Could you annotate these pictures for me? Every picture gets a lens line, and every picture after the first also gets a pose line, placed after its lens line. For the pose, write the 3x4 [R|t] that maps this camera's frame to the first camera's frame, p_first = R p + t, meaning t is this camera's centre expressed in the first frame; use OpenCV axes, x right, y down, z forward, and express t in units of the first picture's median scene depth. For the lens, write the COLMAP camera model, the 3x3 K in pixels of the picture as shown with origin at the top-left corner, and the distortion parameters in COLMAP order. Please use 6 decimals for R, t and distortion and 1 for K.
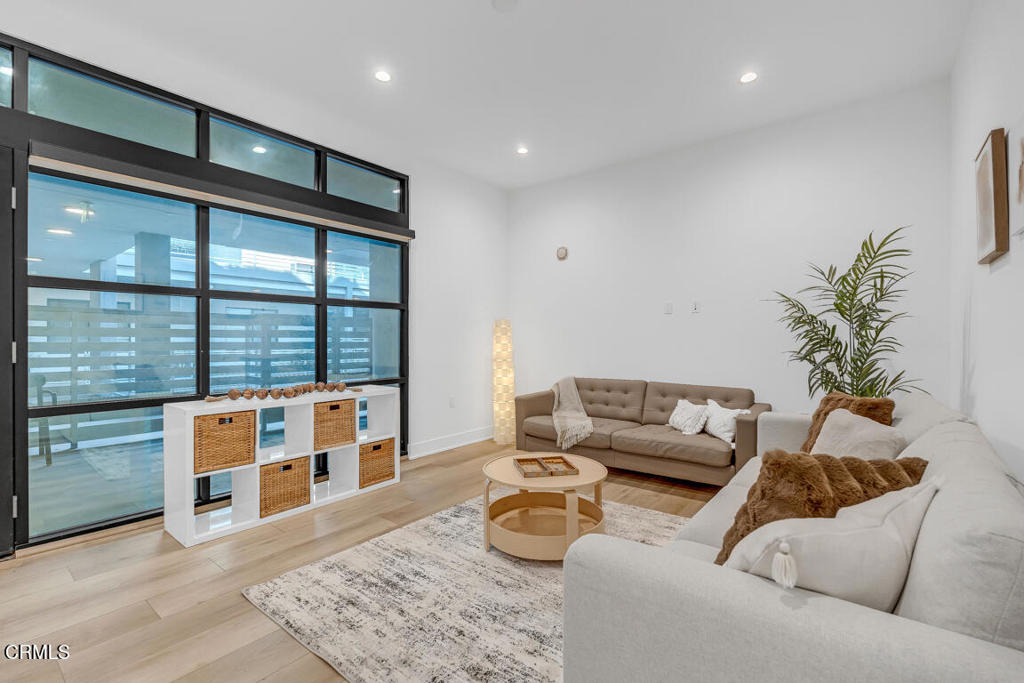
lens RADIAL K [[454.1, 0, 515.1], [0, 454.1, 340.9], [0, 0, 1]] dist [-0.008409, 0.001414]
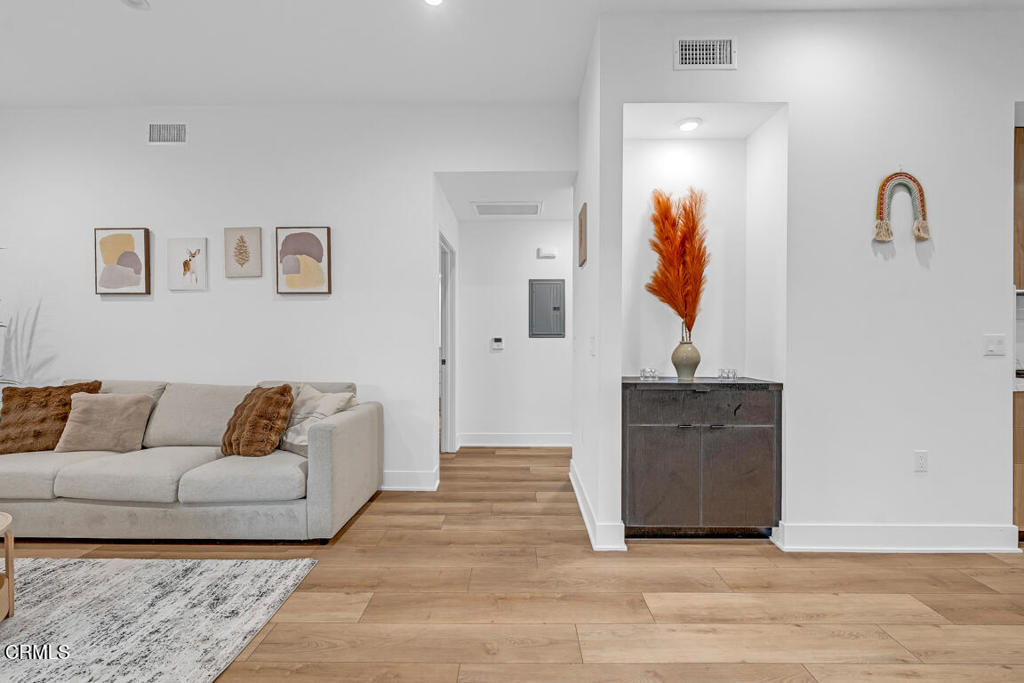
lens RADIAL K [[454.1, 0, 513.4], [0, 454.1, 341.3], [0, 0, 1]] dist [-0.008409, 0.001414]
pose [[-0.606173, -0.000174, 0.795333, -0.758022], [0.003103, 0.999992, 0.002584, -0.001650], [-0.795327, 0.004034, -0.606168, 0.523431]]
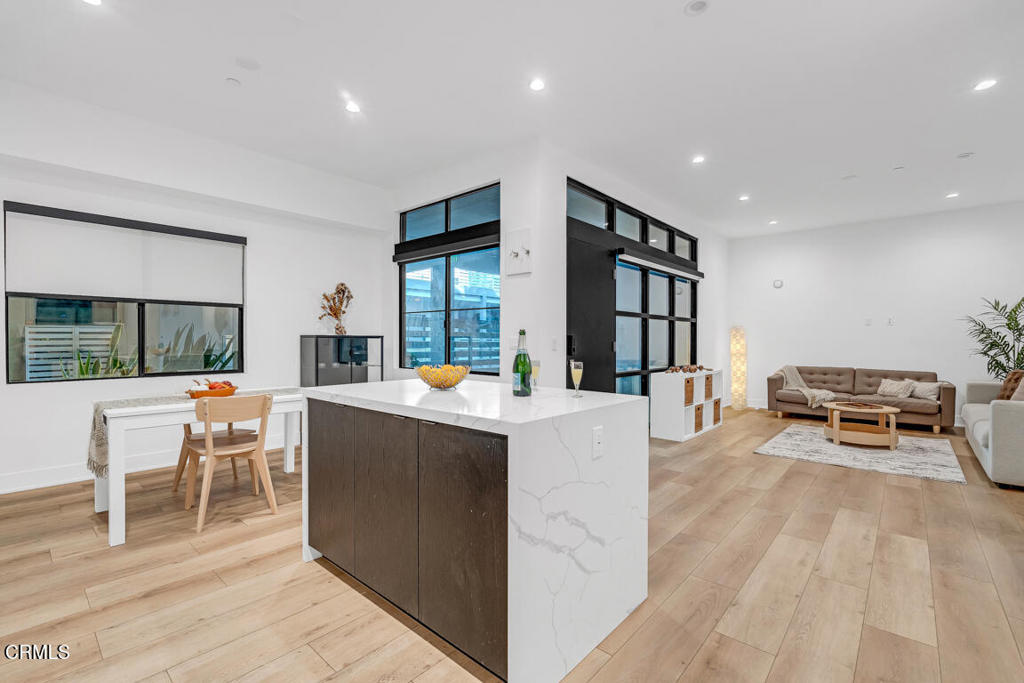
lens RADIAL K [[454.1, 0, 508.9], [0, 454.1, 338.5], [0, 0, 1]] dist [-0.008409, 0.001414]
pose [[0.998001, 0.005133, -0.062983, -1.055820], [-0.005513, 0.999968, -0.005869, 0.001665], [0.062951, 0.006204, 0.997997, -0.841850]]
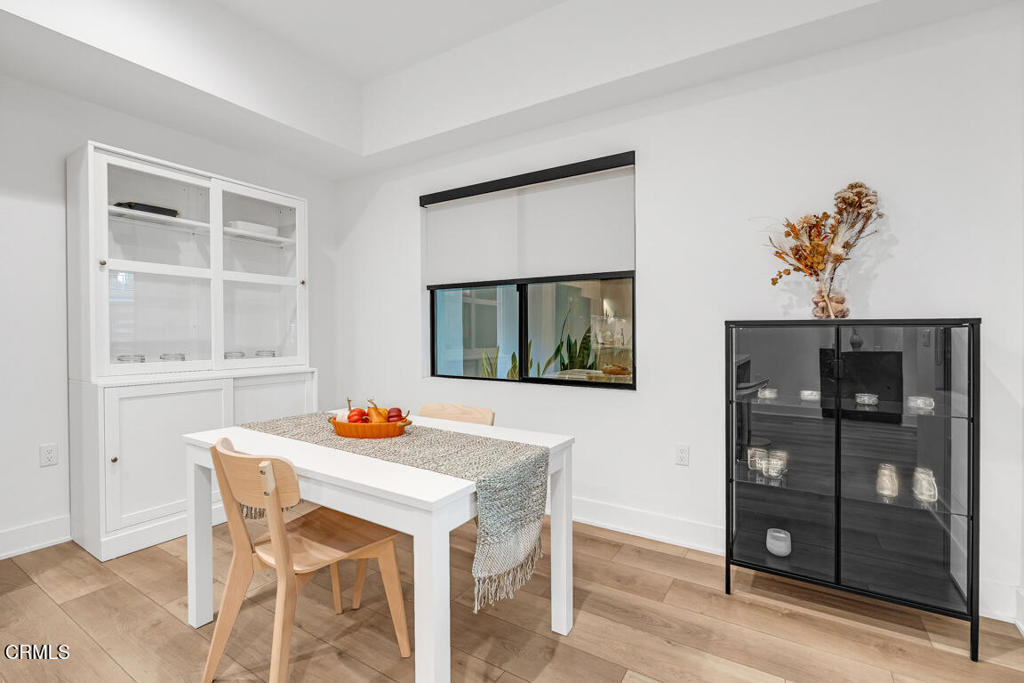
lens RADIAL K [[454.1, 0, 515.0], [0, 454.1, 340.7], [0, 0, 1]] dist [-0.008409, 0.001414]
pose [[0.121378, 0.019067, -0.992423, -1.193948], [-0.004756, 0.999815, 0.018627, 0.001955], [0.992595, 0.002459, 0.121446, 0.203250]]
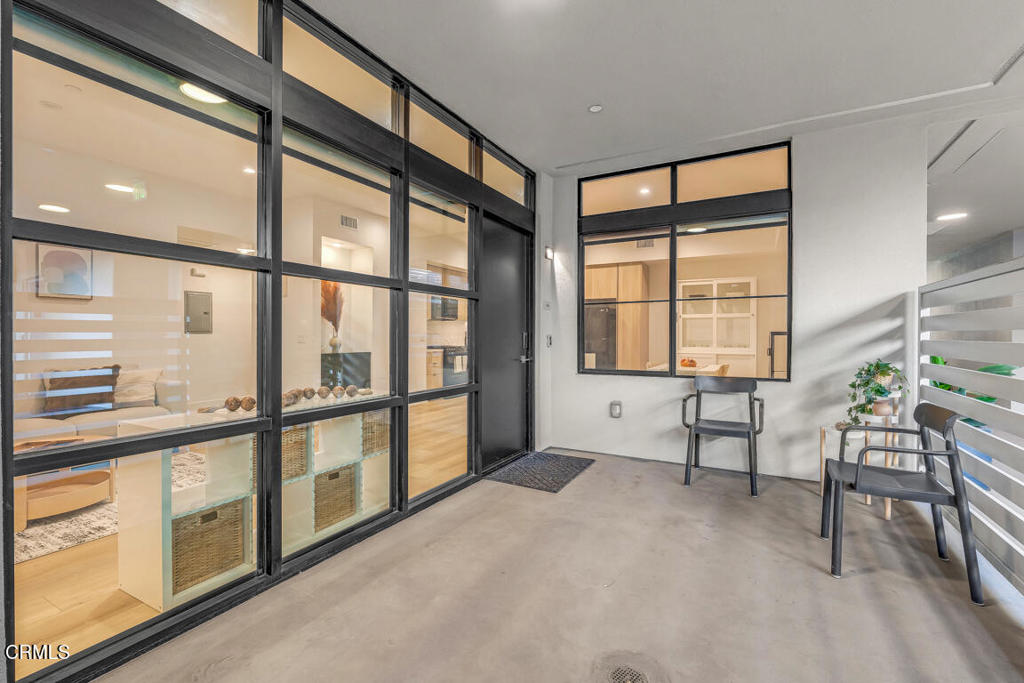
lens RADIAL K [[454.1, 0, 515.3], [0, 454.1, 332.1], [0, 0, 1]] dist [-0.008409, 0.001414]
pose [[-0.983903, -0.001808, -0.178696, -0.701497], [-0.000547, 0.999975, -0.007105, -0.002525], [0.178704, -0.006892, -0.983879, 1.841262]]
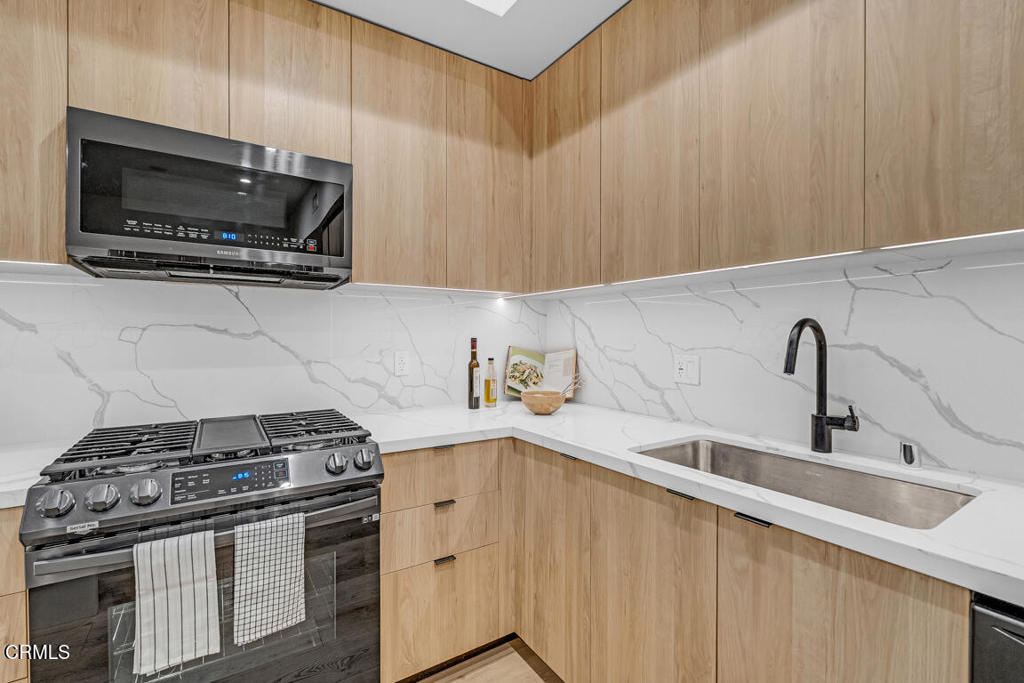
lens RADIAL K [[454.1, 0, 516.3], [0, 454.1, 339.3], [0, 0, 1]] dist [-0.008409, 0.001414]
pose [[-0.949466, 0.000947, 0.313868, -1.178516], [0.004943, 0.999917, 0.011934, -0.030261], [-0.313830, 0.012883, -0.949392, -0.525483]]
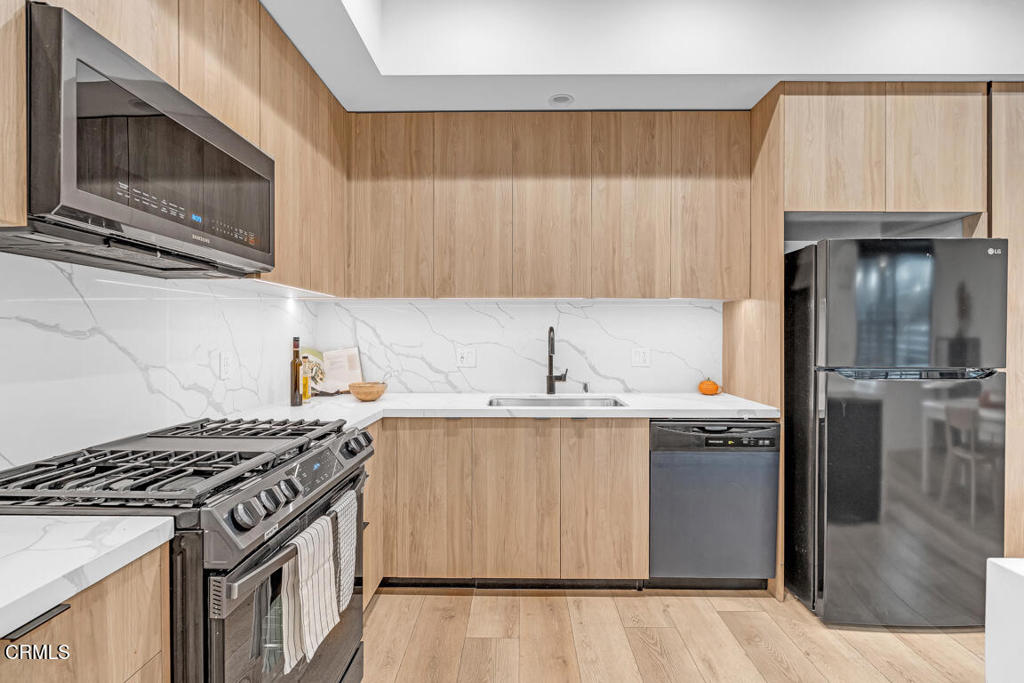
lens RADIAL K [[454.1, 0, 515.8], [0, 454.1, 340.1], [0, 0, 1]] dist [-0.008409, 0.001414]
pose [[-0.789468, 0.007212, -0.613750, -0.757555], [-0.001903, 0.999897, 0.014198, -0.030724], [0.613789, 0.012377, -0.789373, -0.394099]]
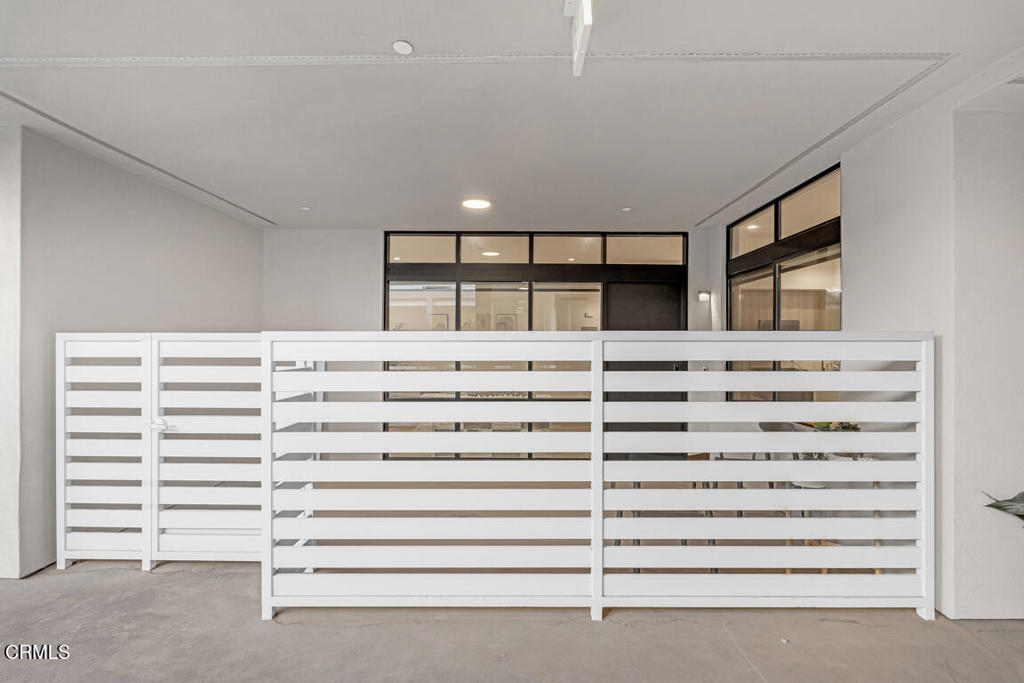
lens RADIAL K [[454.1, 0, 513.9], [0, 454.1, 343.0], [0, 0, 1]] dist [-0.008409, 0.001414]
pose [[-0.621013, 0.002412, 0.783796, -1.886262], [0.002291, 0.999997, -0.001261, -0.090859], [-0.783797, 0.001013, -0.621017, 2.005202]]
